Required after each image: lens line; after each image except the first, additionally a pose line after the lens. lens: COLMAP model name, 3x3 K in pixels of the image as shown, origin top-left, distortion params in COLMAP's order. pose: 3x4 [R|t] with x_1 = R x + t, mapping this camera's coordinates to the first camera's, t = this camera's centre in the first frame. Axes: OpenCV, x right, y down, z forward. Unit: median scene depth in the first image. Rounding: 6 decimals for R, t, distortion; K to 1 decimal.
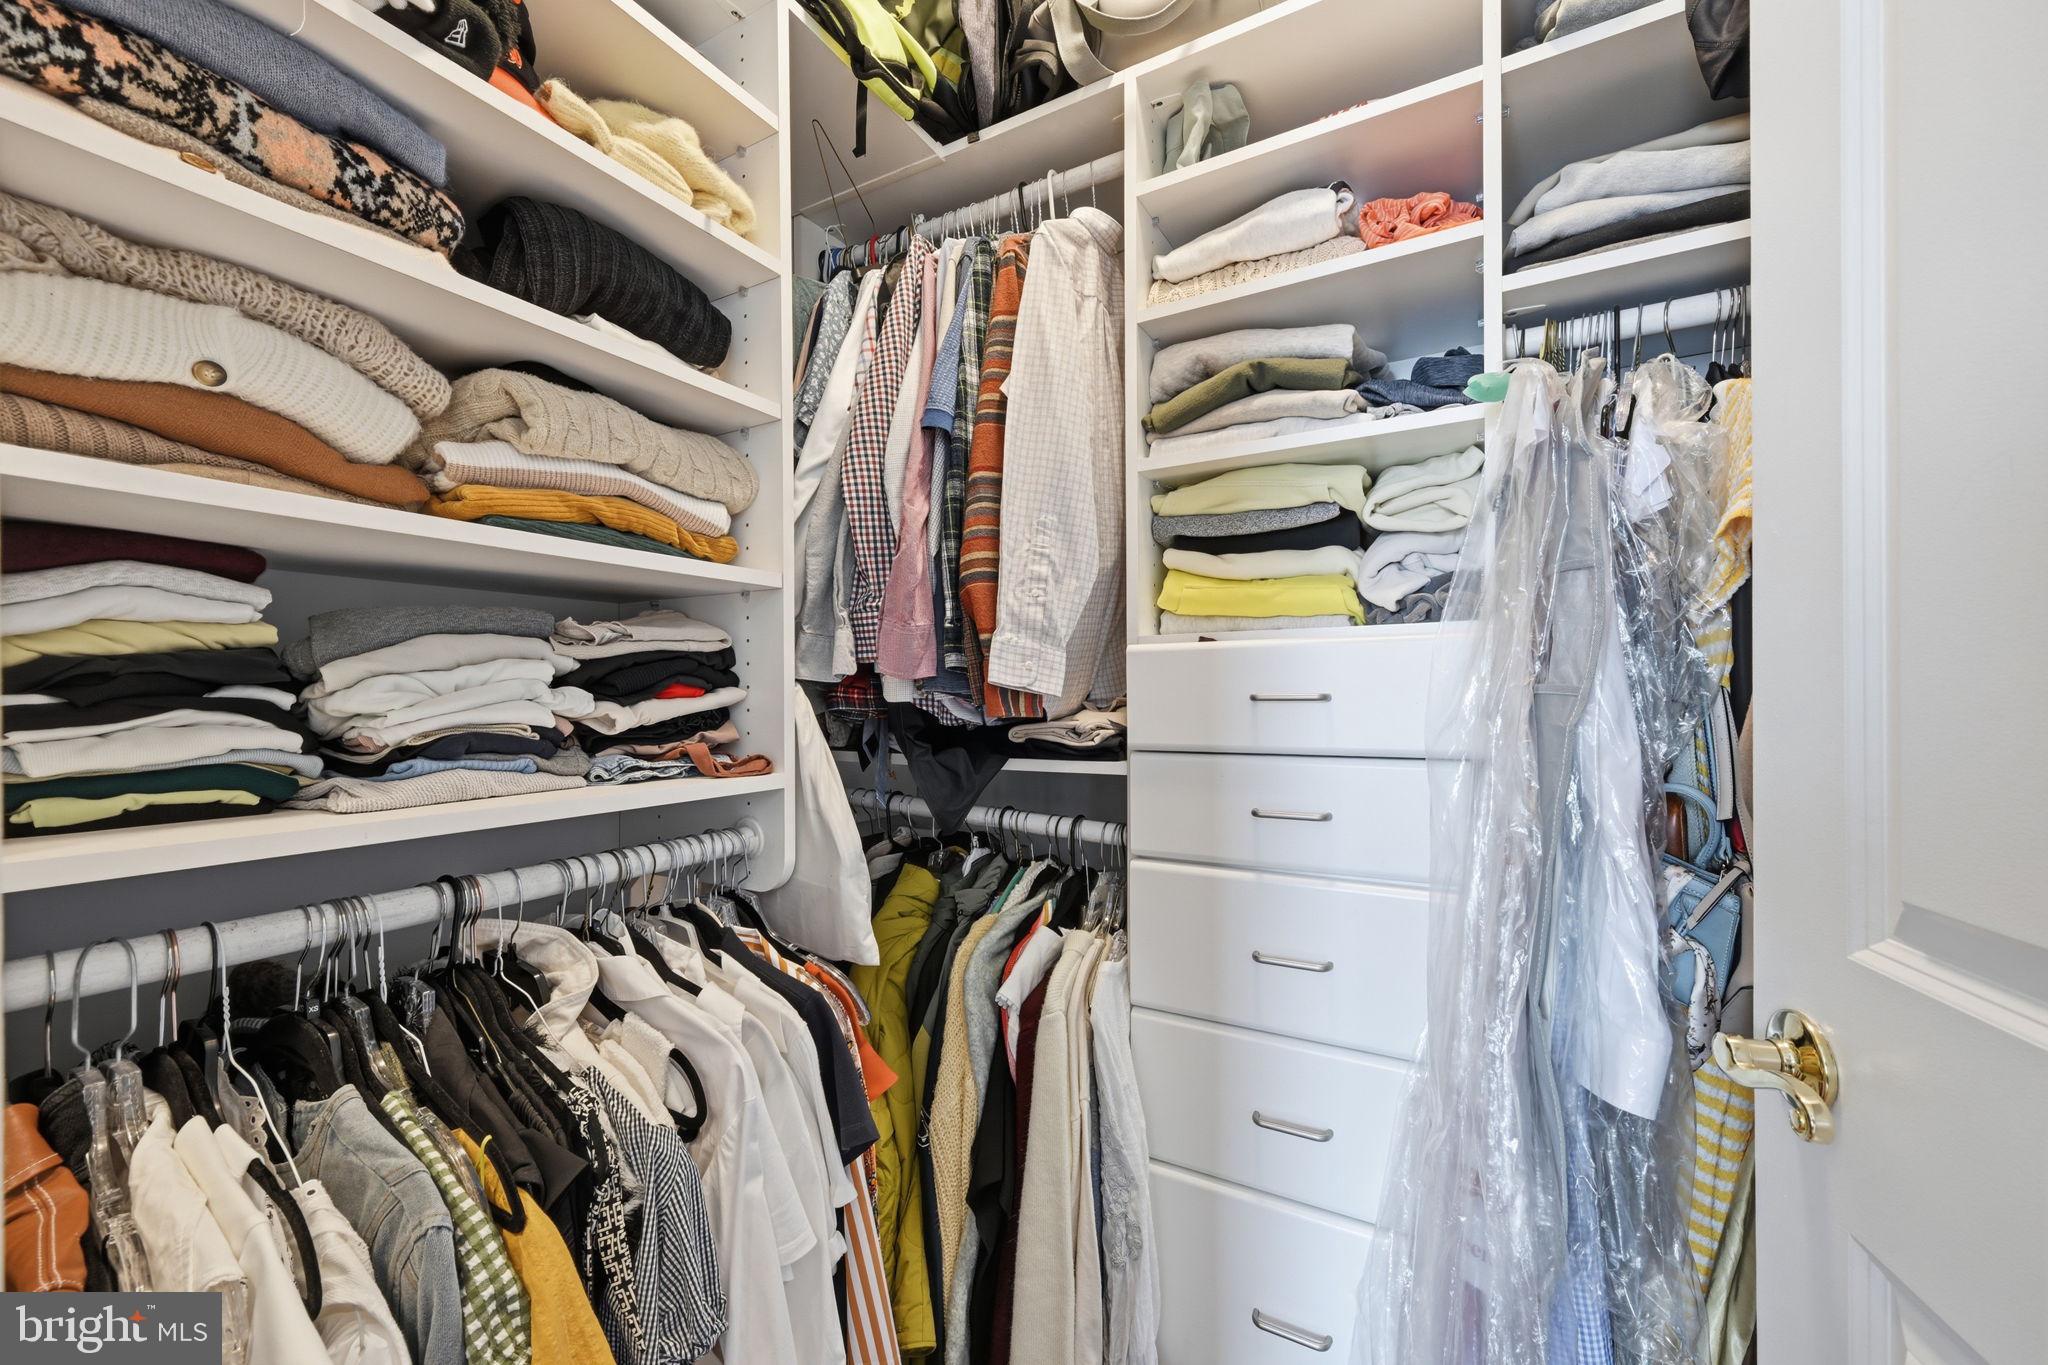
lens RADIAL K [[807.8, 0, 1023.6], [0, 807.8, 689.7], [0, 0, 1]] dist [-0.001957, 0.001061]
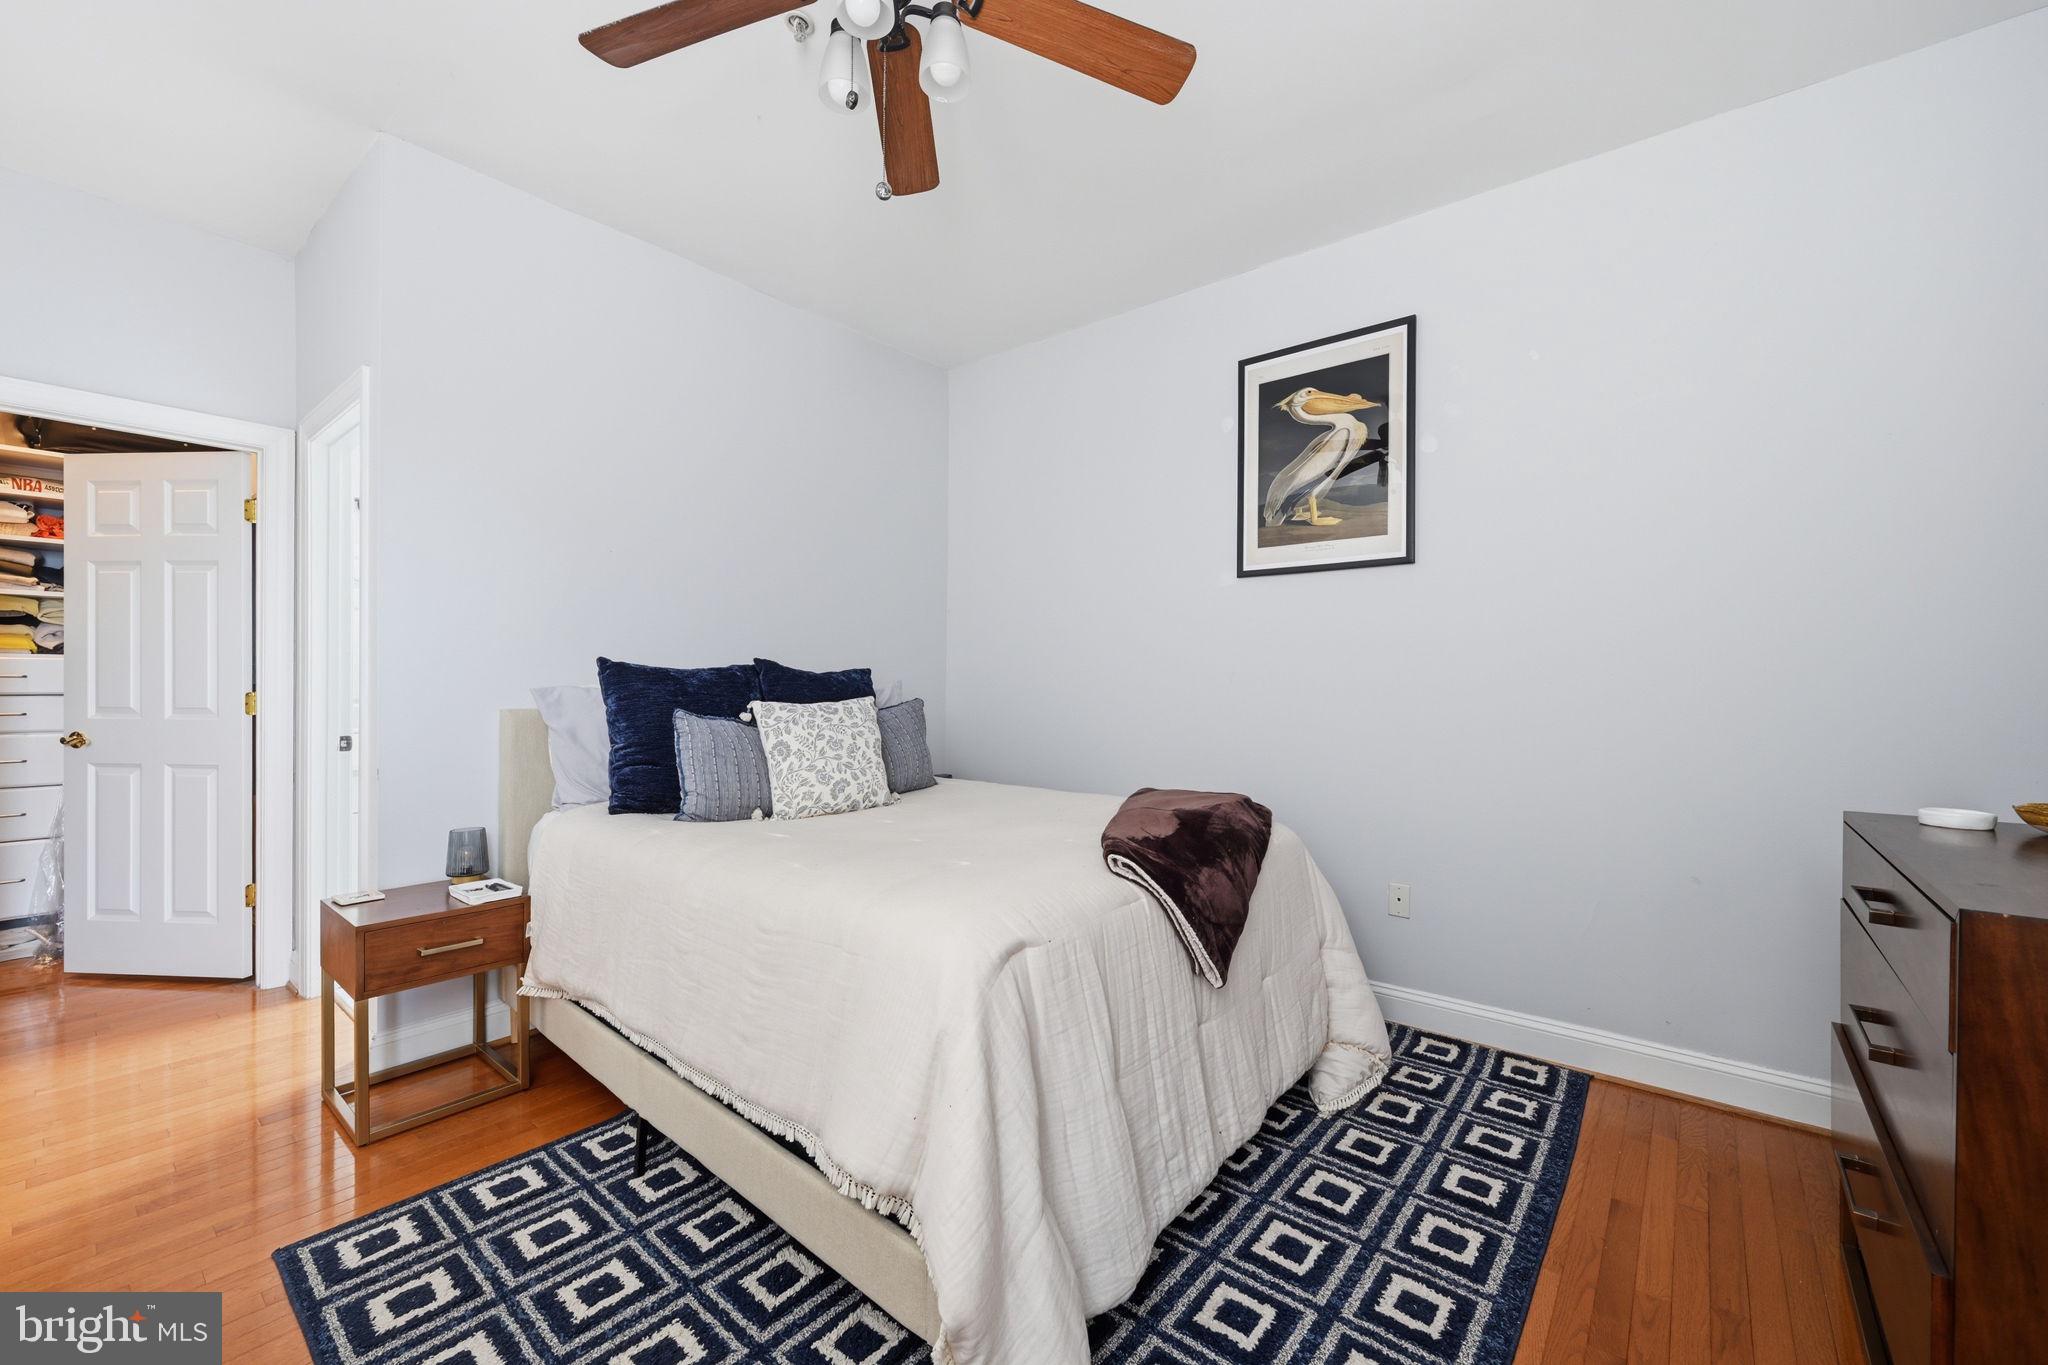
lens RADIAL K [[807.8, 0, 1009.1], [0, 807.8, 679.5], [0, 0, 1]] dist [-0.001957, 0.001061]
pose [[0.171376, -0.002797, 0.985202, -1.971372], [-0.005930, 0.999975, 0.003870, -0.016163], [-0.985188, -0.006506, 0.171355, -3.162732]]
